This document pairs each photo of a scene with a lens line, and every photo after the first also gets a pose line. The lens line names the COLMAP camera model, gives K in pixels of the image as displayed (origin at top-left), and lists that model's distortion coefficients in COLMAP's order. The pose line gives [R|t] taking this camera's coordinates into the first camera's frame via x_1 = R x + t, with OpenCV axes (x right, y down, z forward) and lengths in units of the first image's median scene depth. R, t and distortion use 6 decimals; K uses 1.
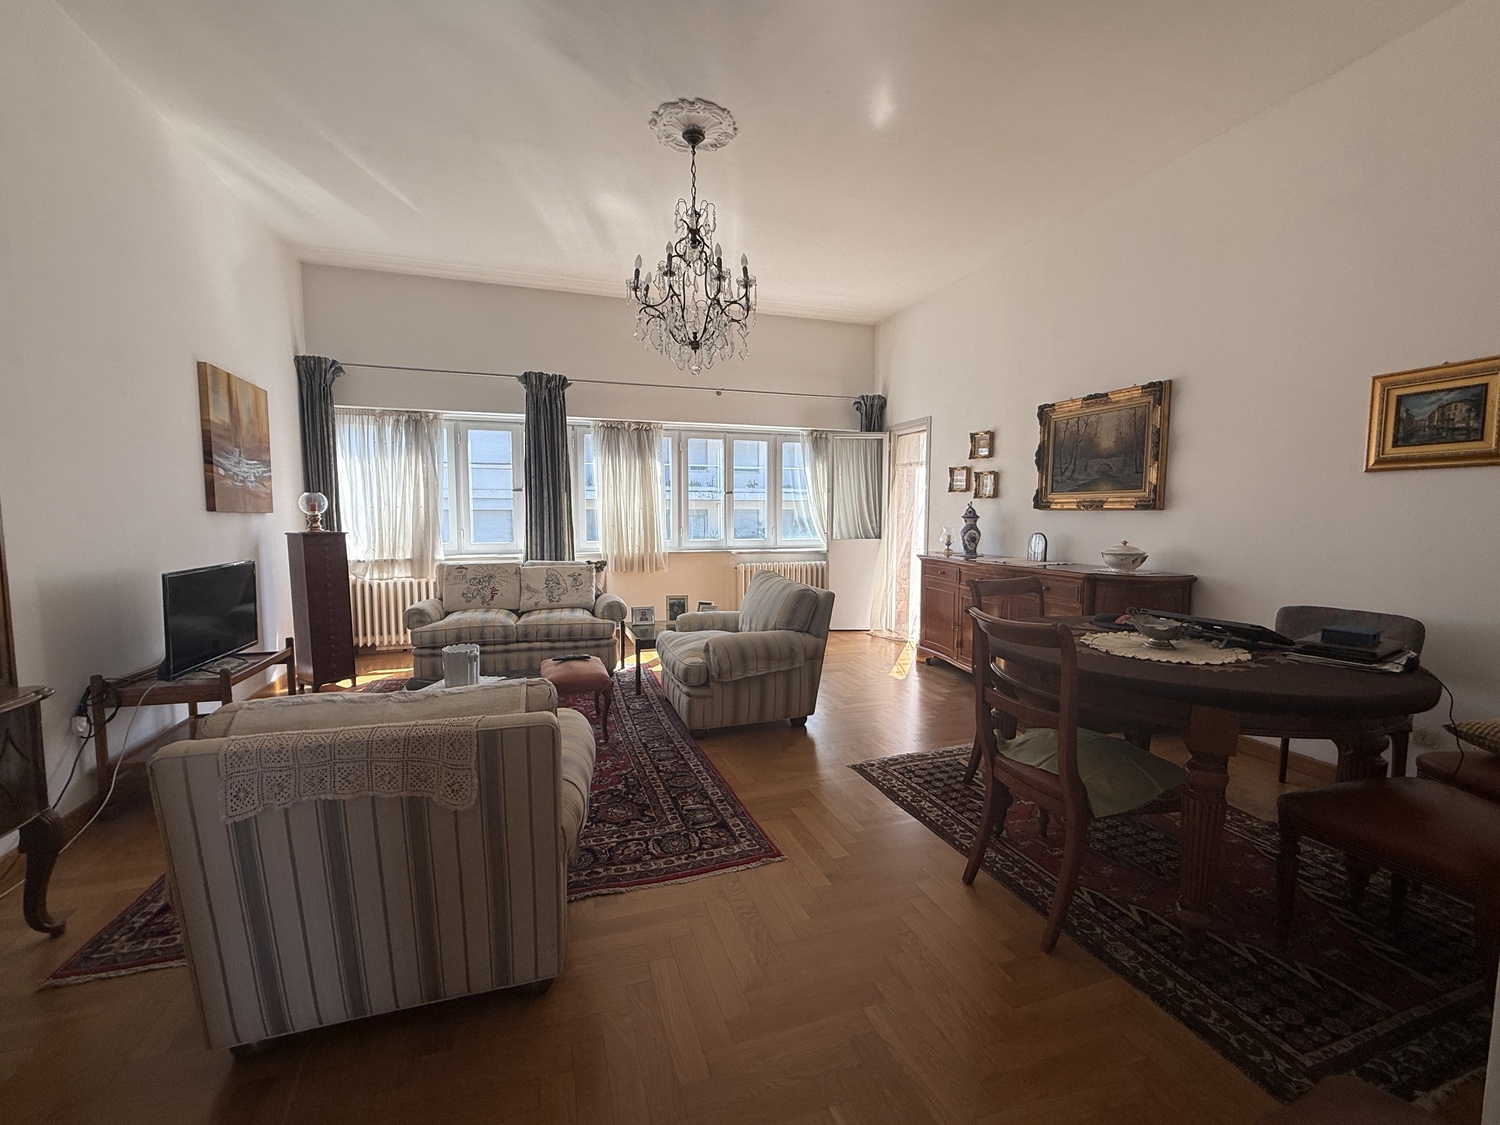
lens RADIAL K [[598.1, 0, 748.2], [0, 598.1, 559.3], [0, 0, 1]] dist [0.003422, 0.000231]
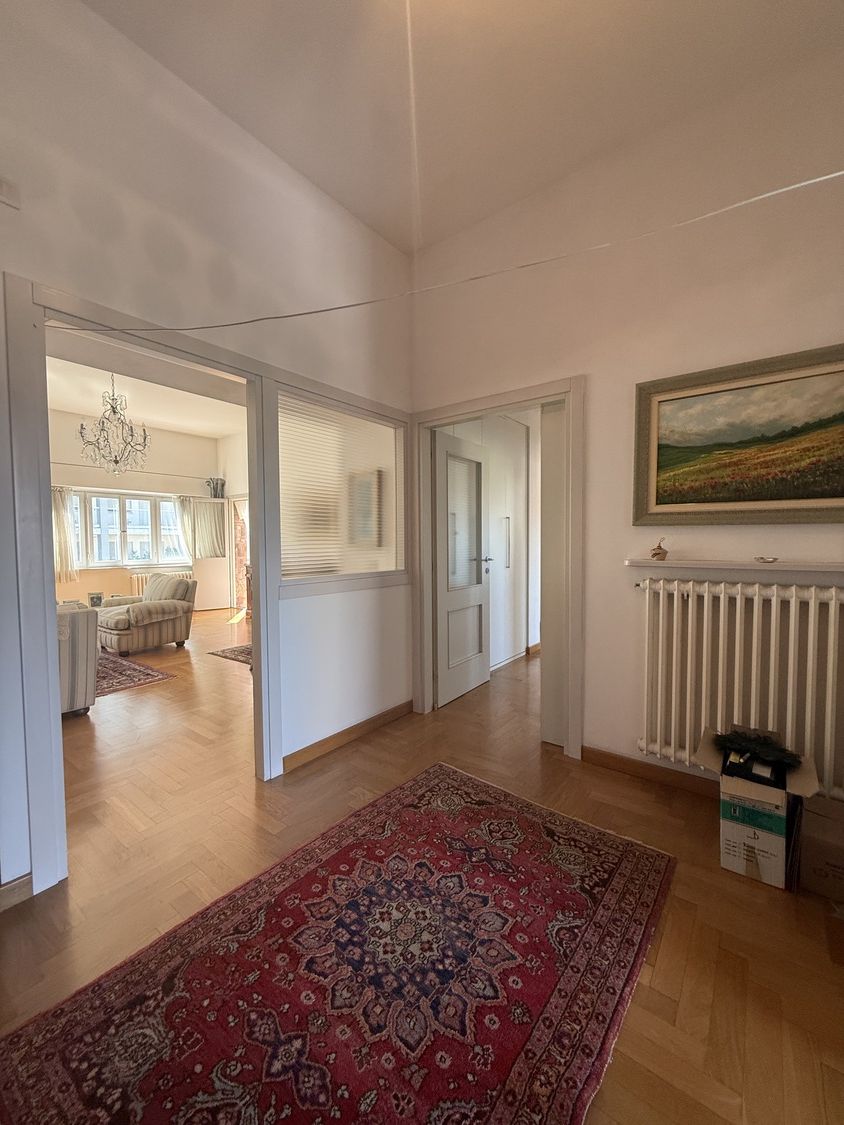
lens RADIAL K [[448.5, 0, 420.2], [0, 448.5, 559.1], [0, 0, 1]] dist [0.003422, 0.000231]
pose [[0.824159, -0.030381, 0.565544, -0.063158], [0.054608, 0.998170, -0.025959, 0.040002], [-0.563720, 0.052278, 0.824310, -0.472314]]
